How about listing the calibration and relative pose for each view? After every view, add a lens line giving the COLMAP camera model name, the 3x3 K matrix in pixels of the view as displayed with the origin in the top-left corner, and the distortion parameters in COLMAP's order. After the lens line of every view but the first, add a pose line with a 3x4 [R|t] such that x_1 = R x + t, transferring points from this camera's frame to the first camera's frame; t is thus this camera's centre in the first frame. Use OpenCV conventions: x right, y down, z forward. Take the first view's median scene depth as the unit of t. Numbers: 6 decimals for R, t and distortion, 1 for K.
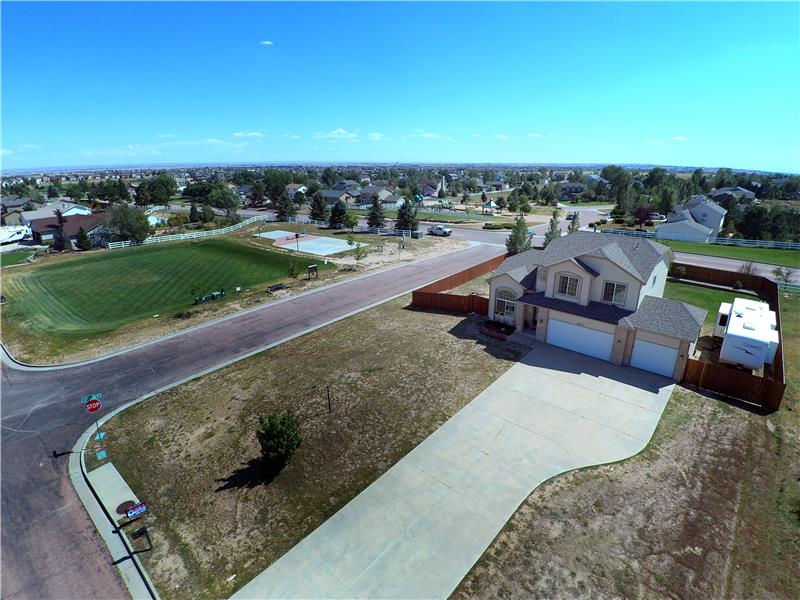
lens RADIAL K [[411.9, 0, 406.8], [0, 411.9, 300.1], [0, 0, 1]] dist [-0.029763, -0.021690]
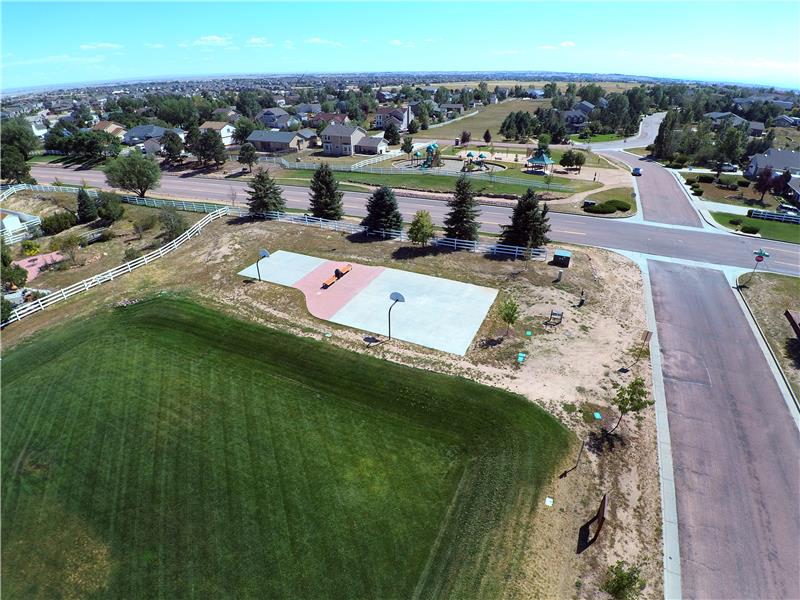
lens RADIAL K [[421.0, 0, 403.4], [0, 421.0, 288.8], [0, 0, 1]] dist [-0.030128, -0.026851]
pose [[0.975424, -0.106630, 0.192814, -0.740300], [0.075061, 0.983566, 0.164205, -0.559142], [-0.207155, -0.145697, 0.967398, 1.184175]]
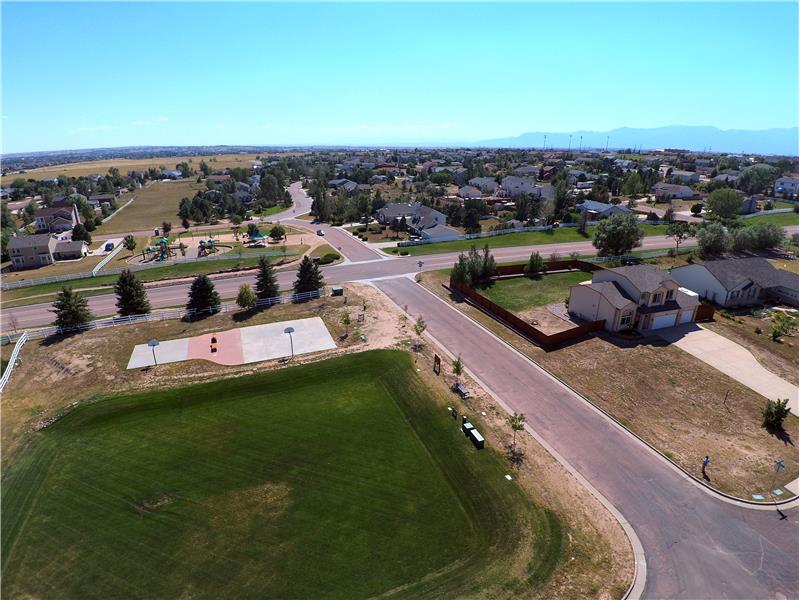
lens RADIAL K [[421.0, 0, 403.4], [0, 421.0, 288.8], [0, 0, 1]] dist [-0.030128, -0.026851]
pose [[0.504620, -0.284946, 0.814963, -1.686317], [0.278027, 0.947311, 0.159068, -0.675623], [-0.817349, 0.146312, 0.557255, 0.817719]]
